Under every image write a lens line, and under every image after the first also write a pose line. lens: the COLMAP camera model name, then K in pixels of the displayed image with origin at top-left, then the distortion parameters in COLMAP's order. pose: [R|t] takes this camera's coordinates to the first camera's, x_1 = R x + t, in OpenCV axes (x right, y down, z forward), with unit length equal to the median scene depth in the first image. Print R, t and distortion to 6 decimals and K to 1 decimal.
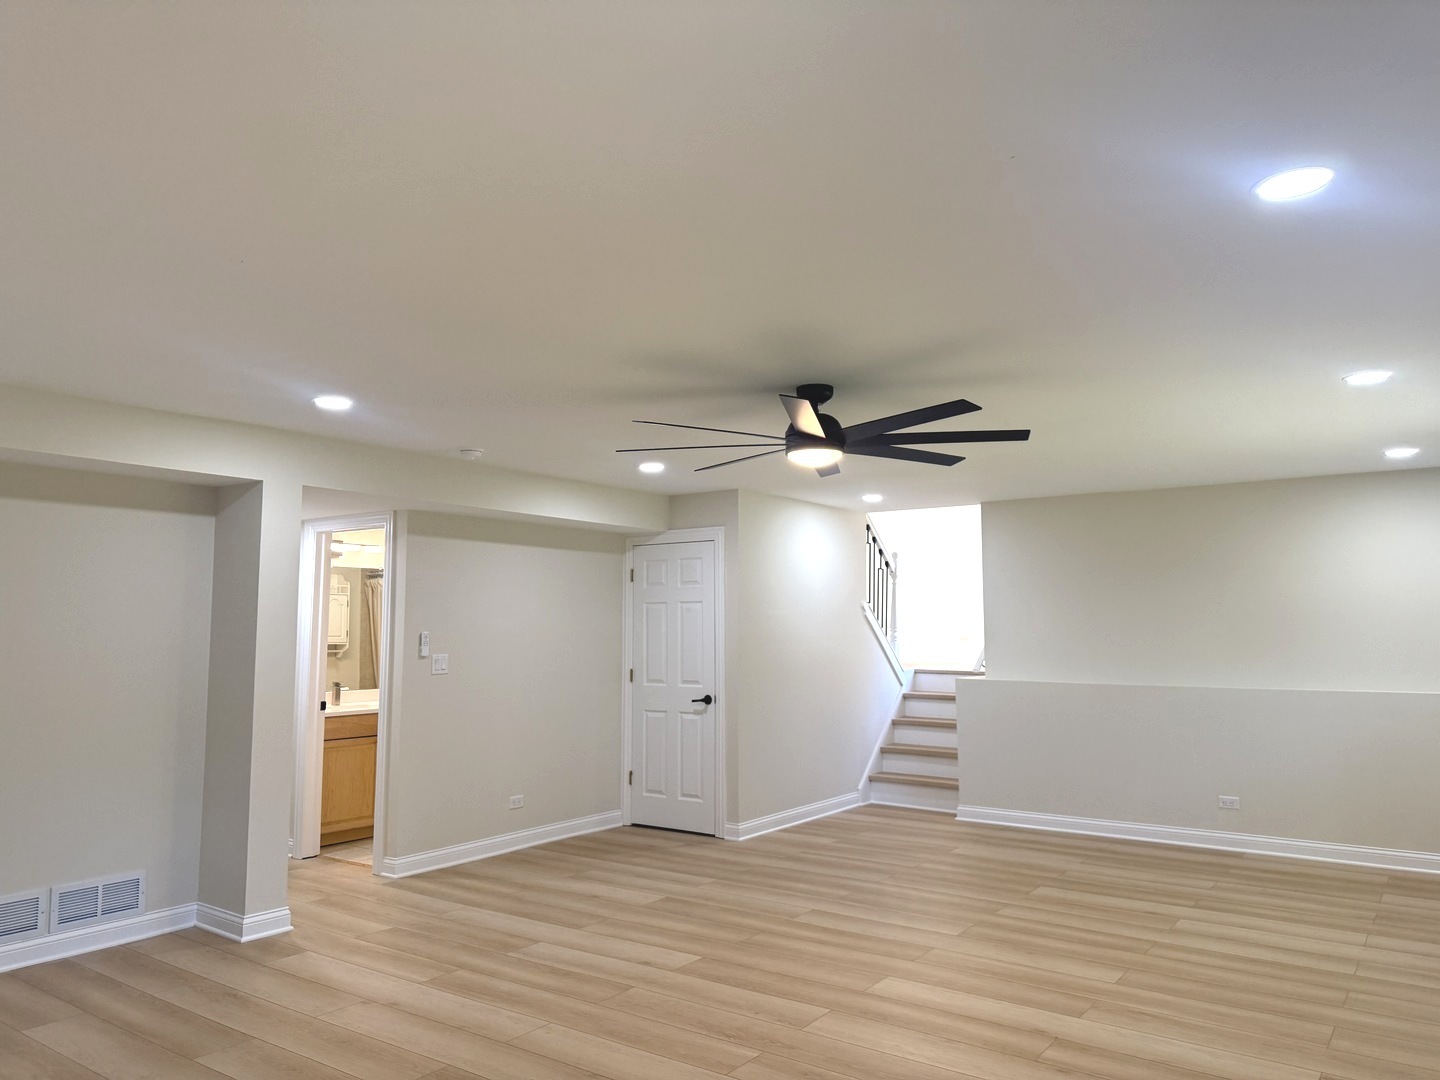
lens RADIAL K [[1015.5, 0, 723.3], [0, 1015.5, 509.2], [0, 0, 1]] dist [0.063626, -0.073023]
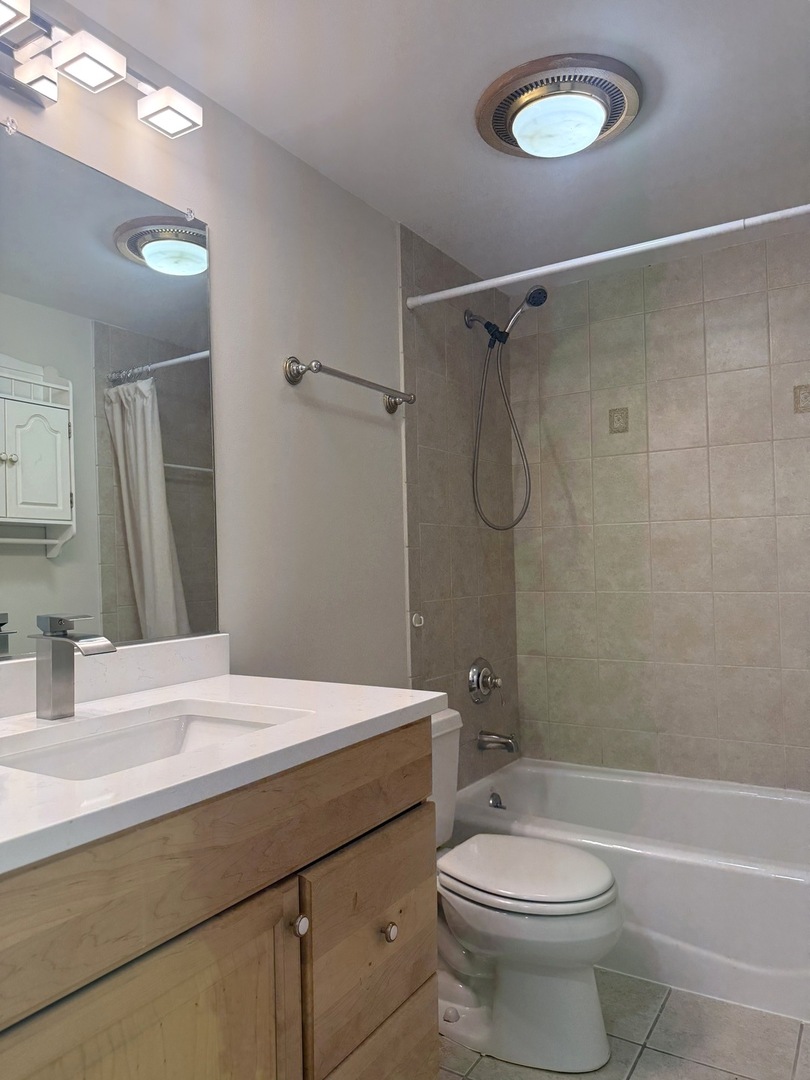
lens RADIAL K [[761.6, 0, 404.7], [0, 761.6, 542.4], [0, 0, 1]] dist [0.063626, -0.073023]
pose [[0.996825, -0.006494, 0.079355, -0.247092], [-0.001002, 0.995566, 0.094060, 0.106120], [-0.079614, -0.093841, 0.992399, 0.649350]]
